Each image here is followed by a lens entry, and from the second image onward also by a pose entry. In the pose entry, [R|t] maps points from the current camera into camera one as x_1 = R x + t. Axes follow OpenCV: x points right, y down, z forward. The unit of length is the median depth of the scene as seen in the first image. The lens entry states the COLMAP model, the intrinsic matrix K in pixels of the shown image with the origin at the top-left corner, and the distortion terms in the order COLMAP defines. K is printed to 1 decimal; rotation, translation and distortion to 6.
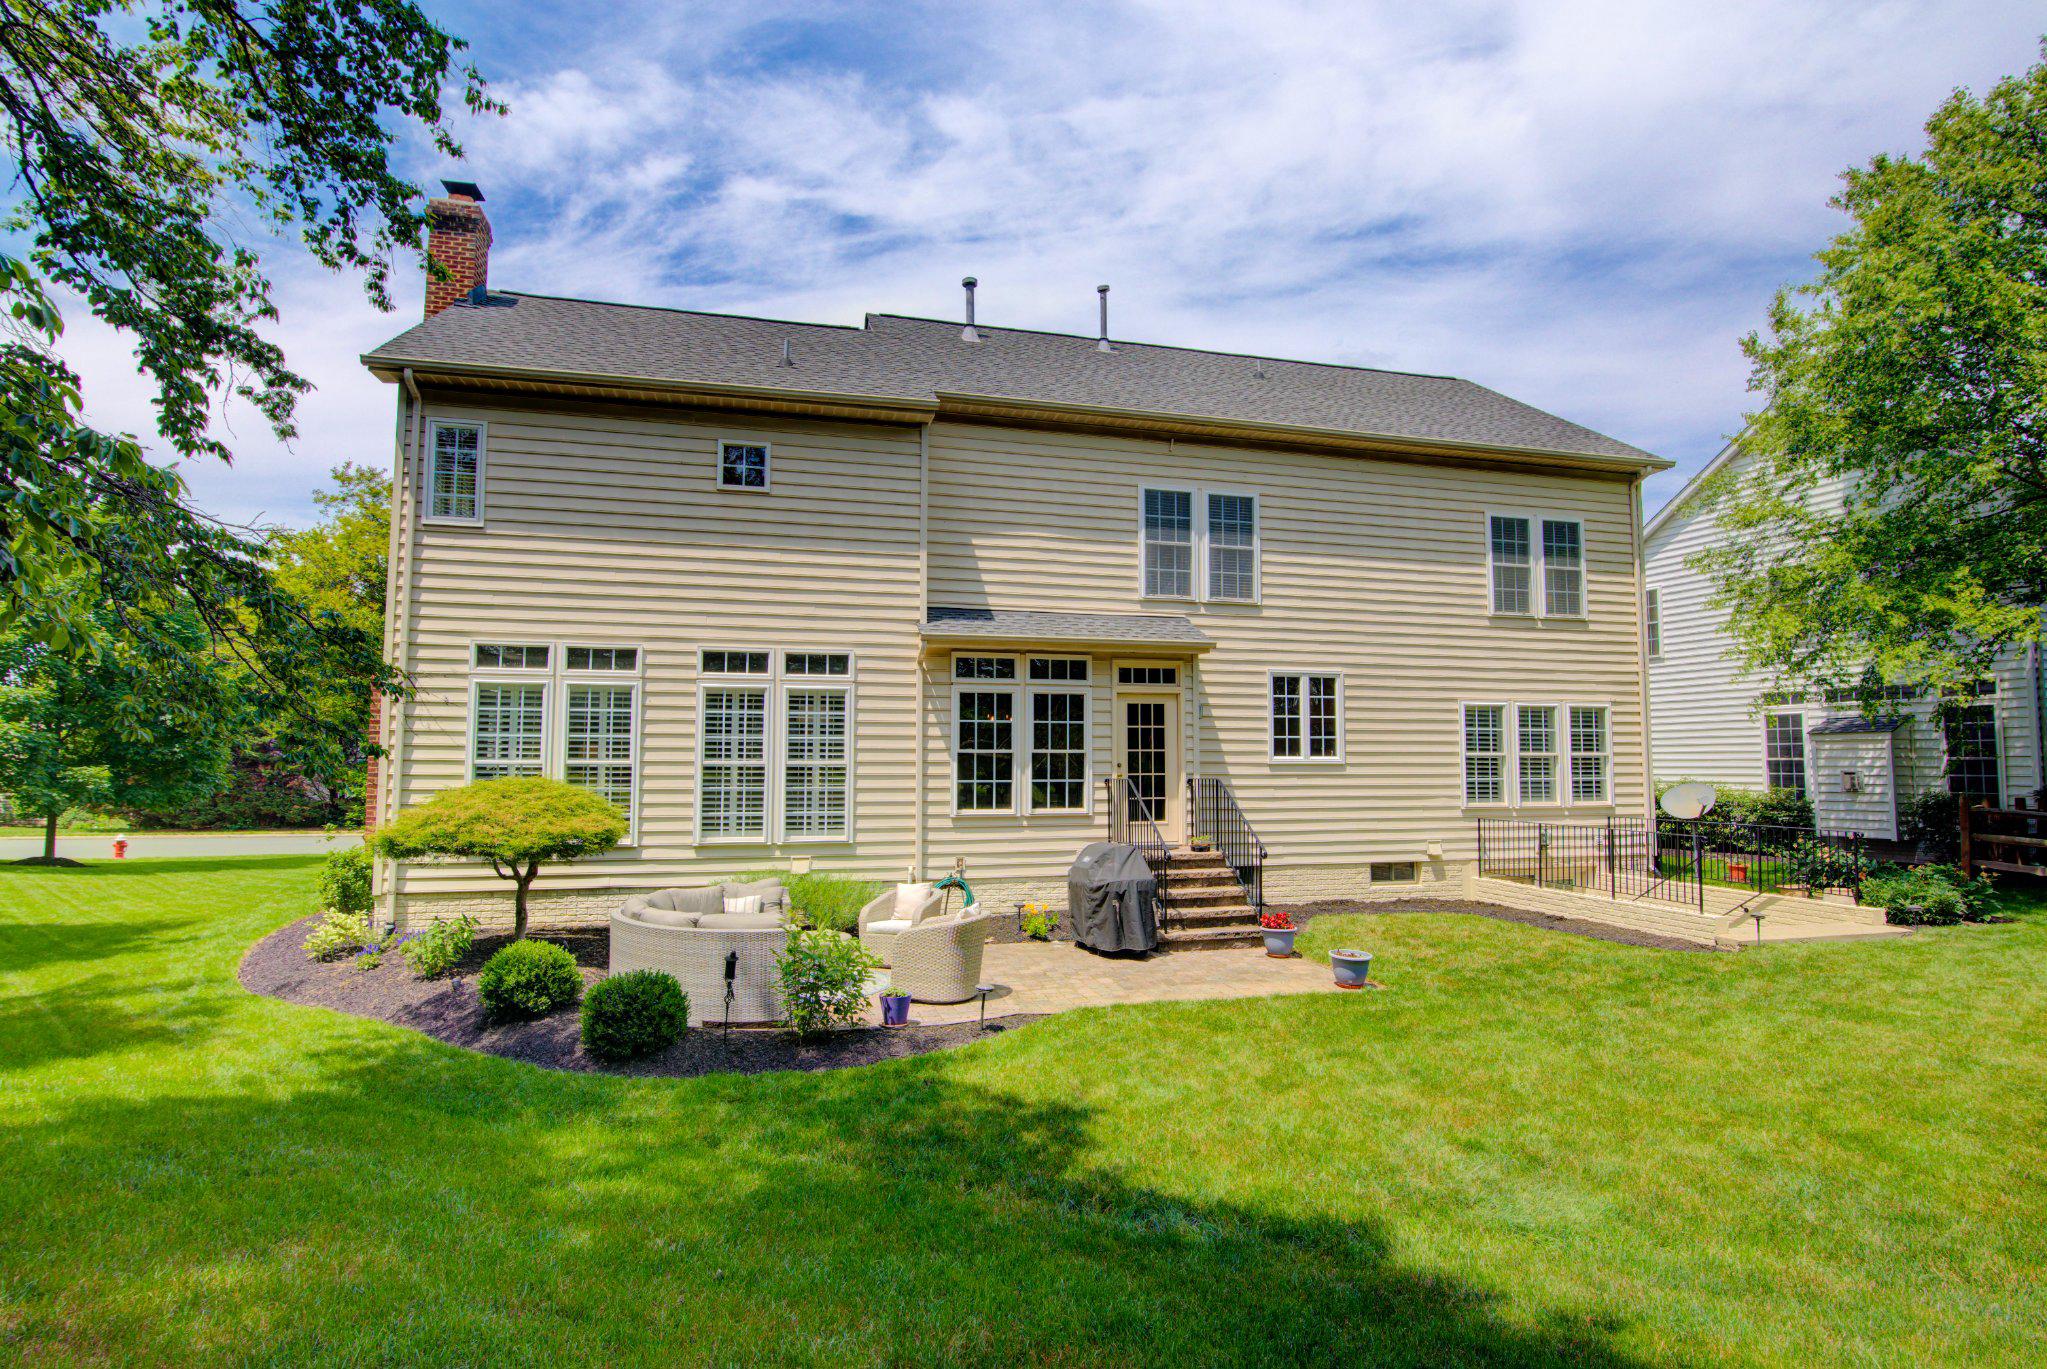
lens RADIAL K [[1008.5, 0, 1023.5], [0, 1008.5, 684.5], [0, 0, 1]] dist [-0.000516, 0.000031]
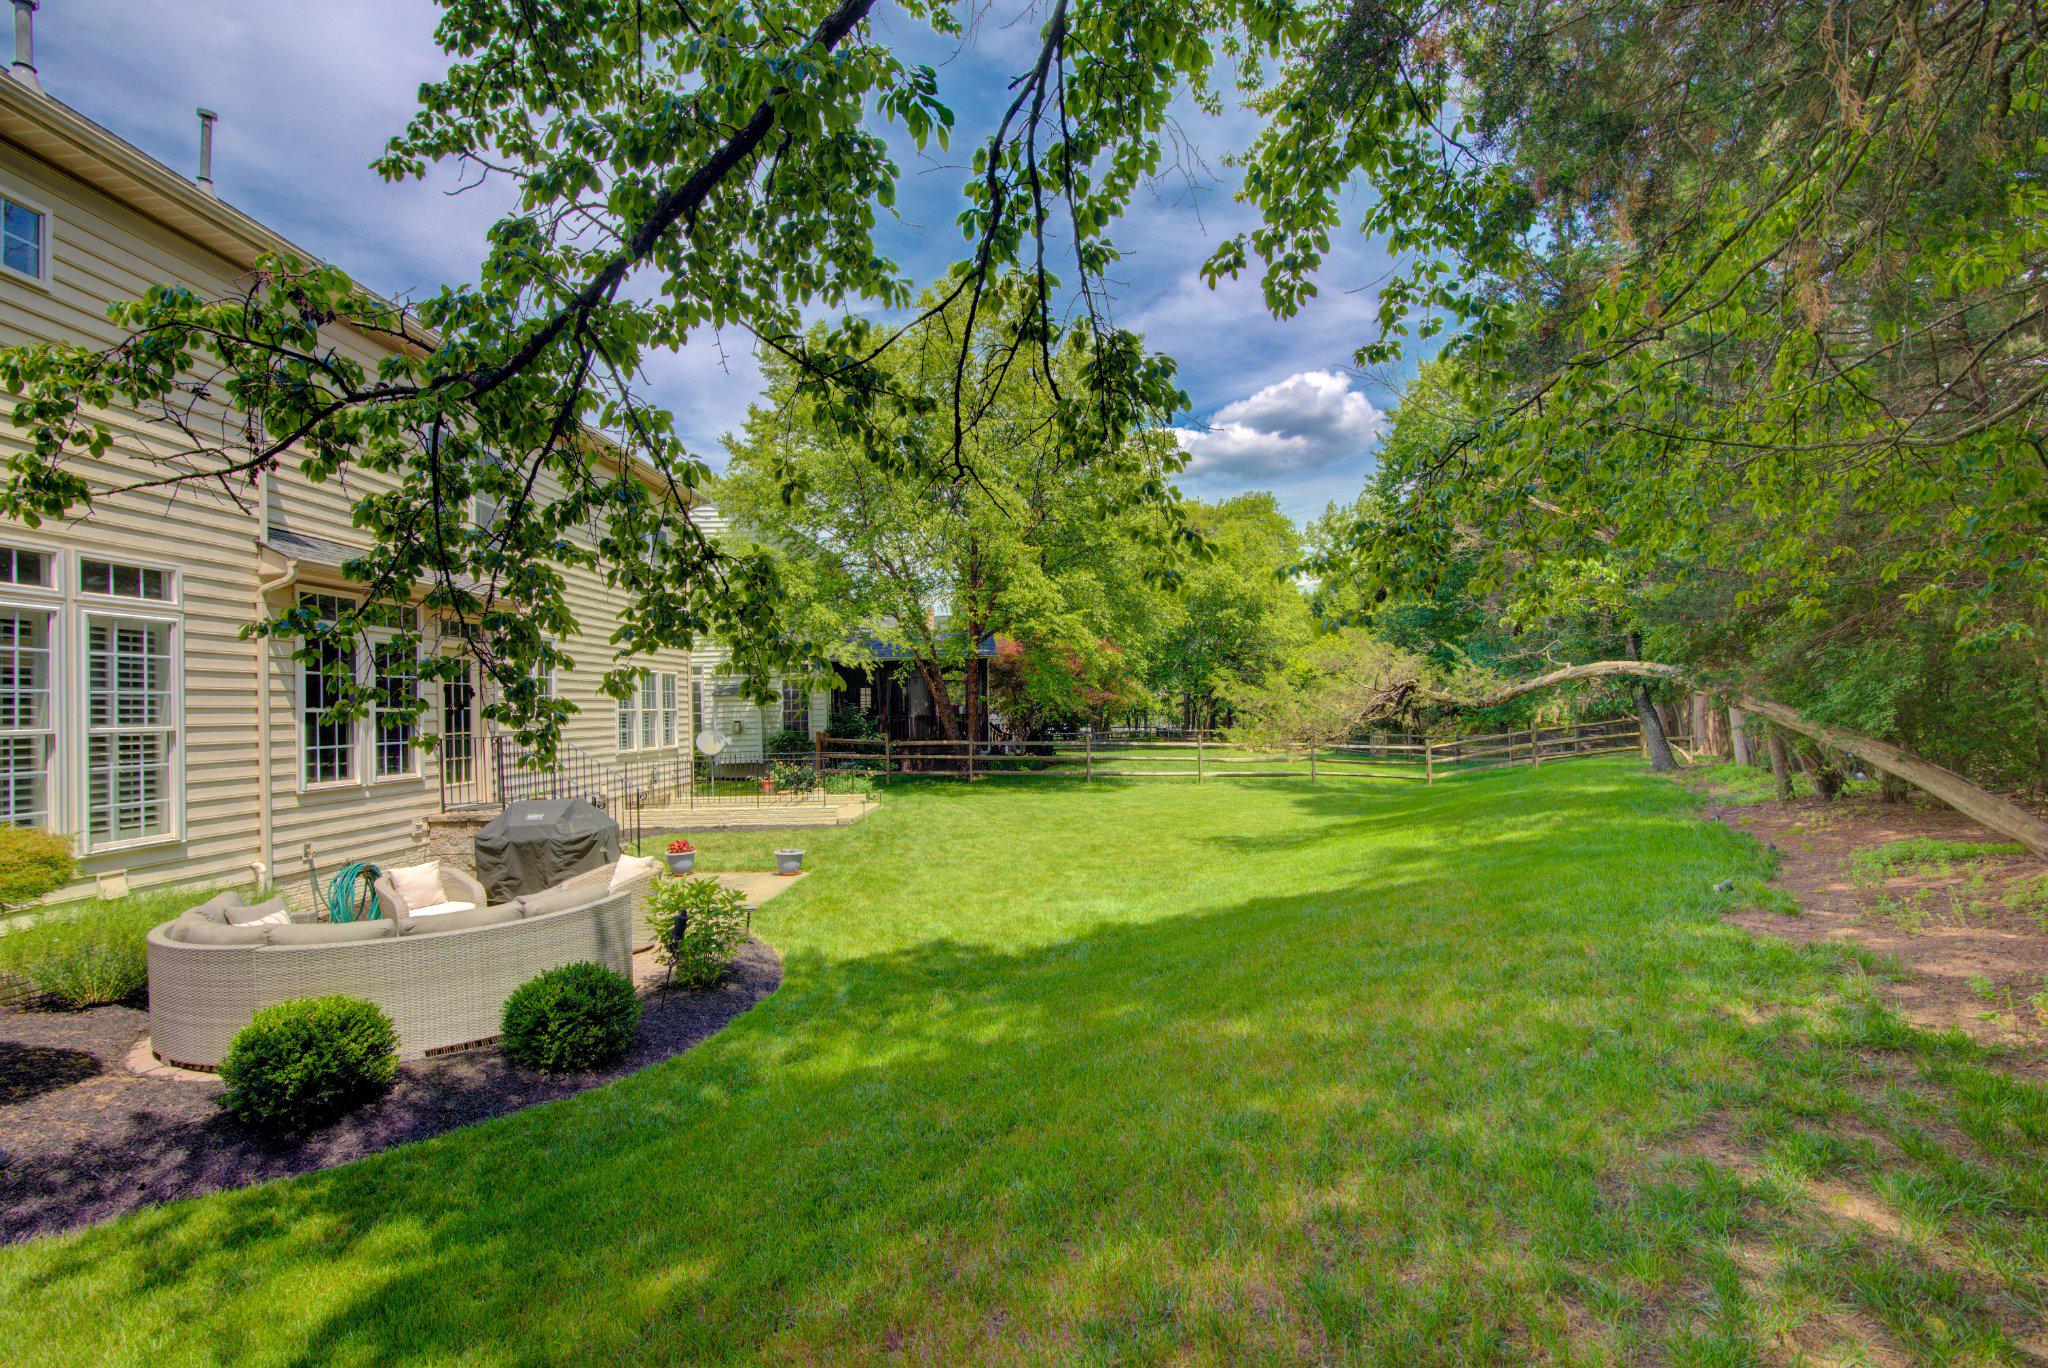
lens RADIAL K [[960.0, 0, 1024.0], [0, 960.0, 684.0], [0, 0, 1]] dist [0.000723, 0.000188]
pose [[0.285796, 0.013611, 0.958194, -0.626863], [-0.043347, 0.999059, -0.001262, 0.022420], [-0.957310, -0.041174, 0.286117, 0.249300]]
